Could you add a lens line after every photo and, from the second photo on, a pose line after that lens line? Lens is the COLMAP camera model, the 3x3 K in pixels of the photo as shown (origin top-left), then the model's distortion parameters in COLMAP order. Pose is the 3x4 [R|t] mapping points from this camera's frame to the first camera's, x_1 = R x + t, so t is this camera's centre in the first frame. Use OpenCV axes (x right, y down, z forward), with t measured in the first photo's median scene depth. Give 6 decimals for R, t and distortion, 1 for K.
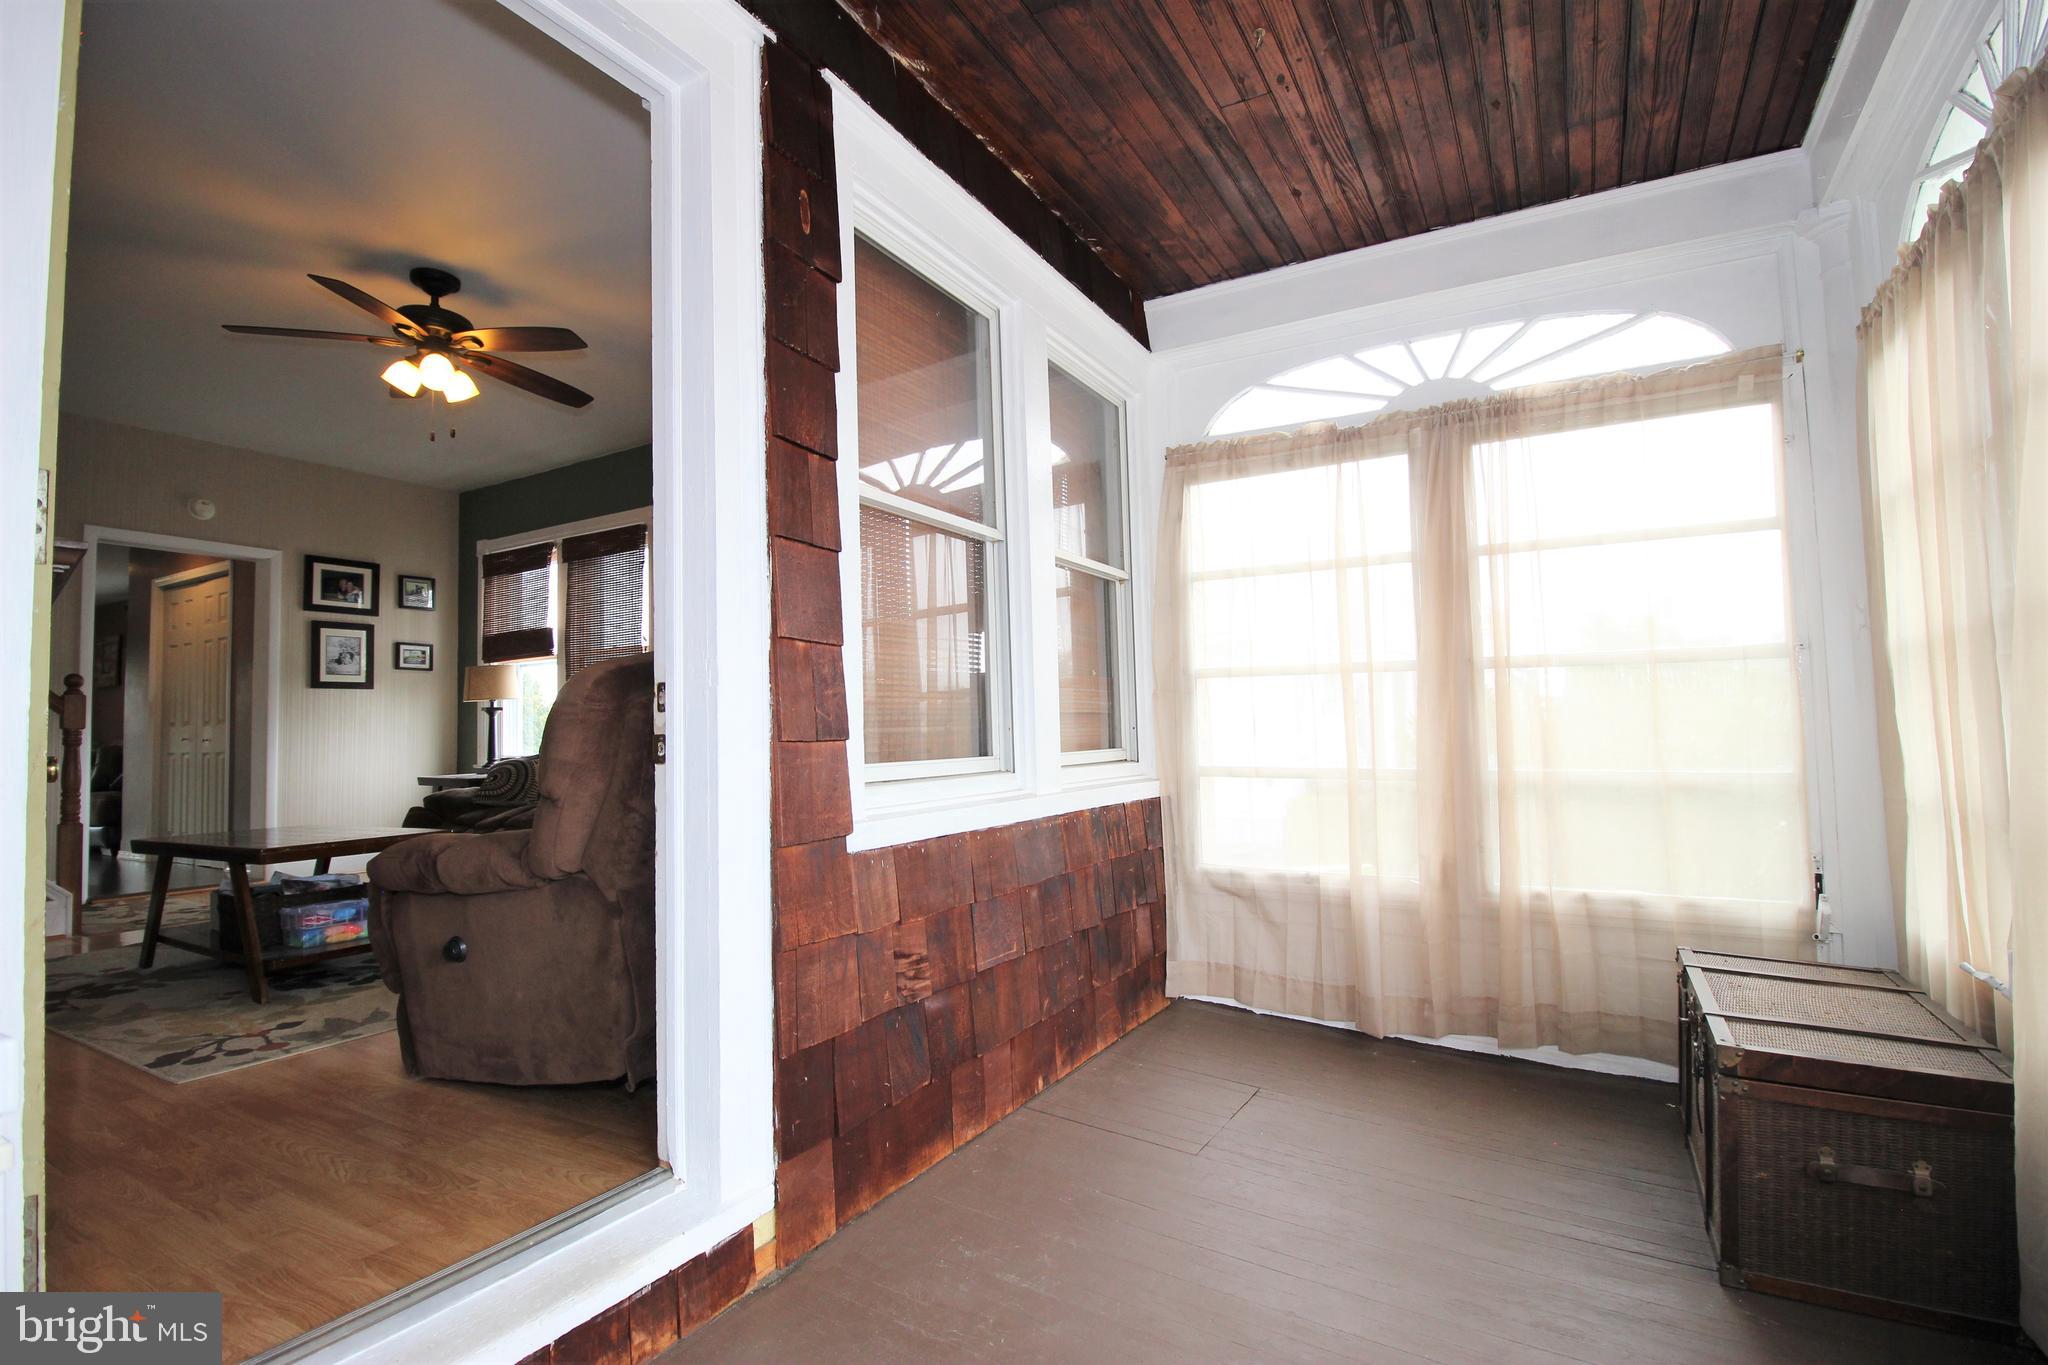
lens RADIAL K [[945.1, 0, 1051.5], [0, 945.1, 681.2], [0, 0, 1]] dist [-0.000868, -0.013061]
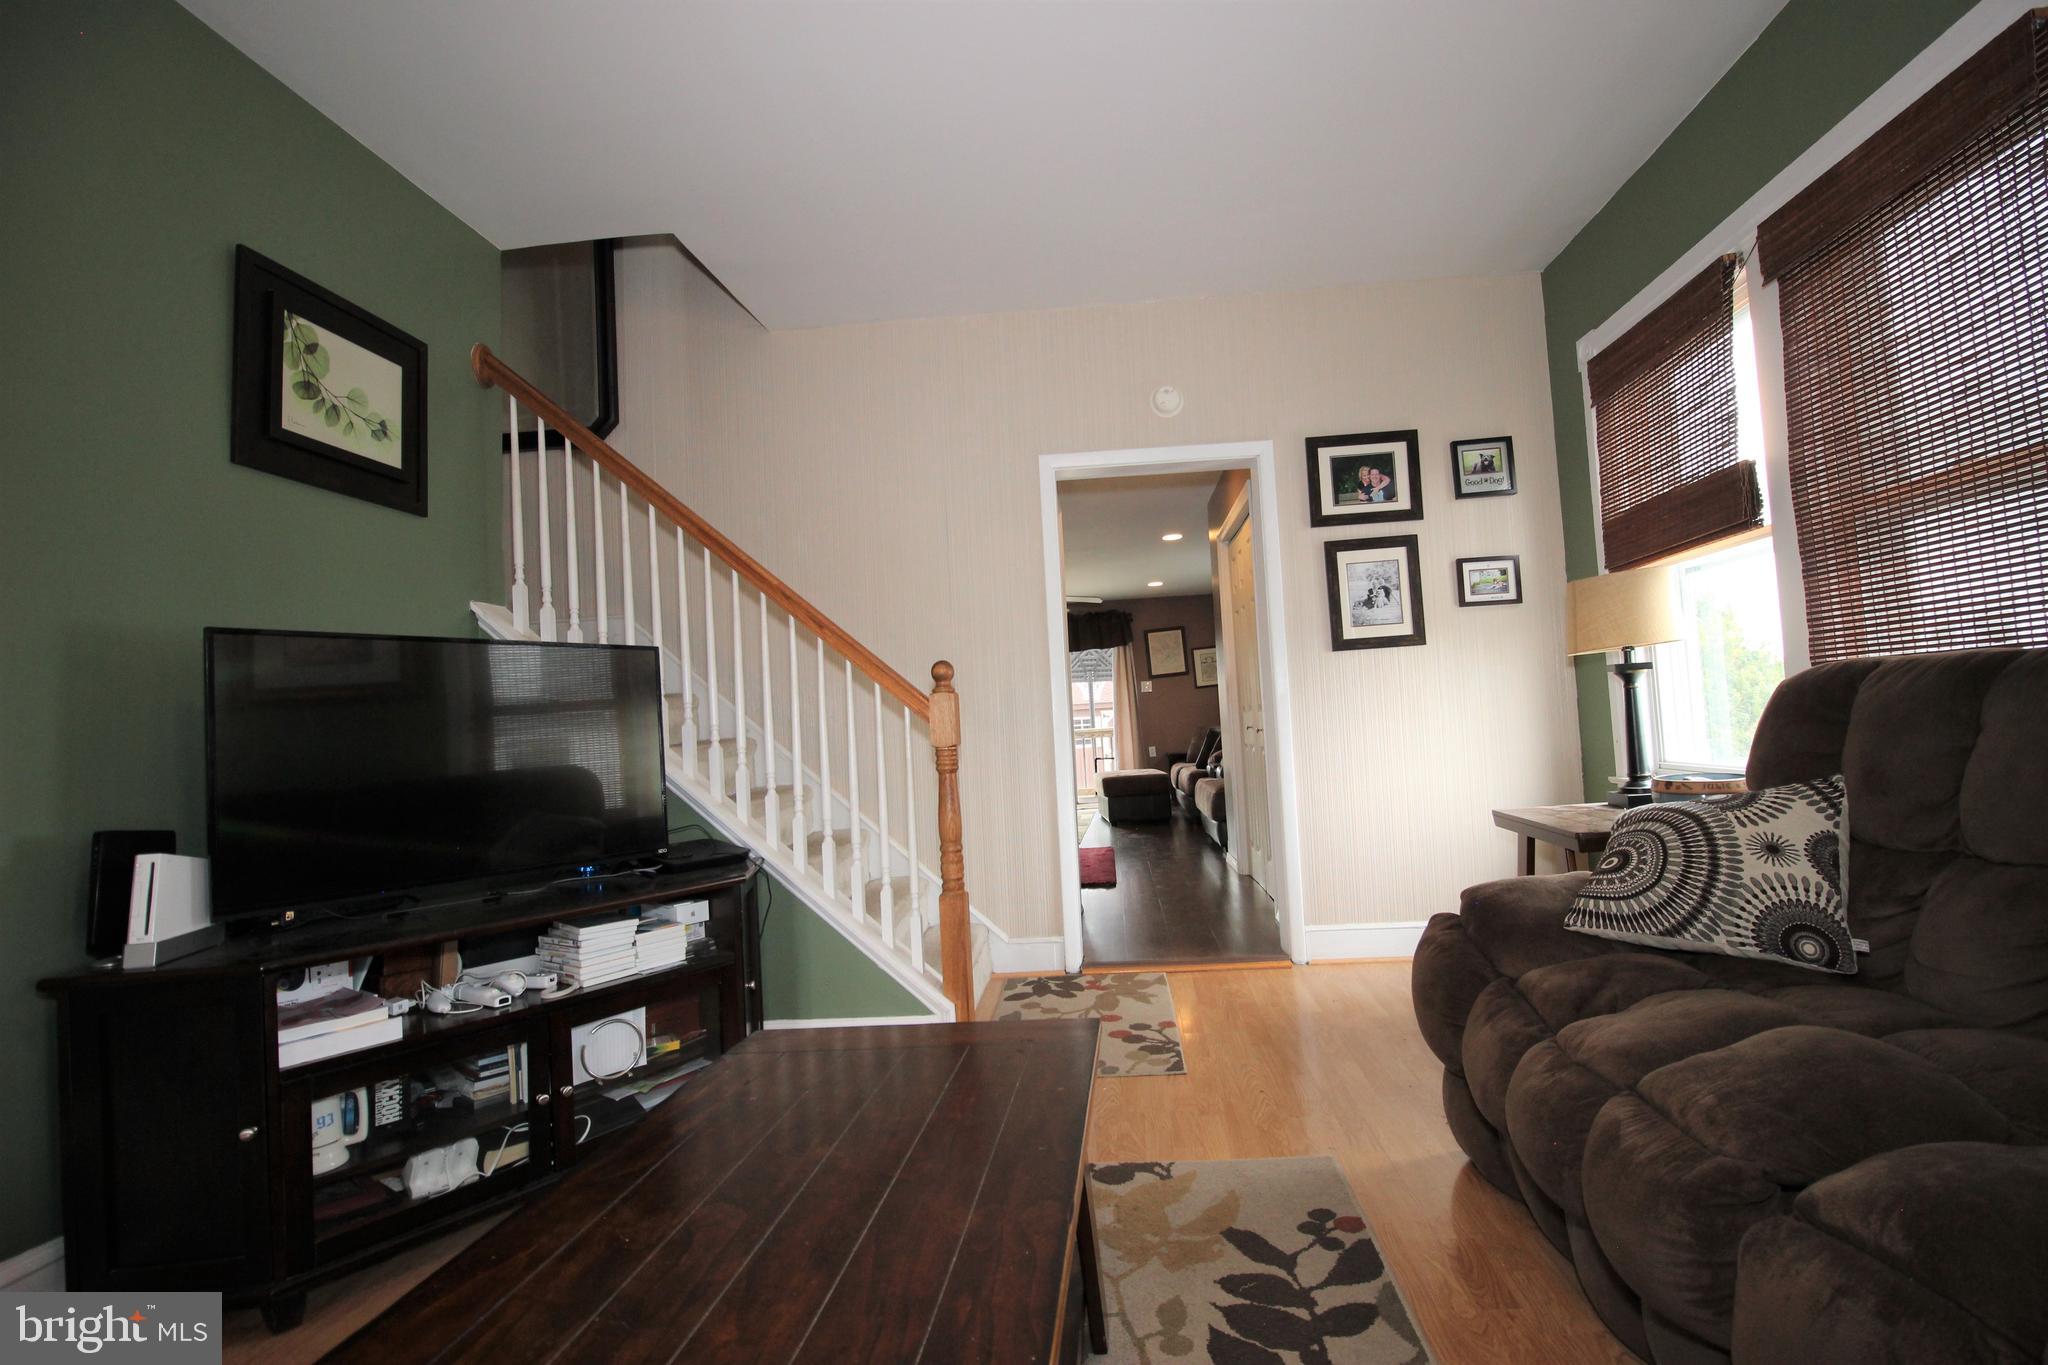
lens RADIAL K [[945.1, 0, 1051.5], [0, 945.1, 681.2], [0, 0, 1]] dist [-0.000868, -0.013061]
pose [[0.423030, -0.046608, -0.904916, -0.295453], [0.092563, 0.995675, -0.008012, 0.014059], [0.901375, -0.080372, 0.425515, 0.547491]]
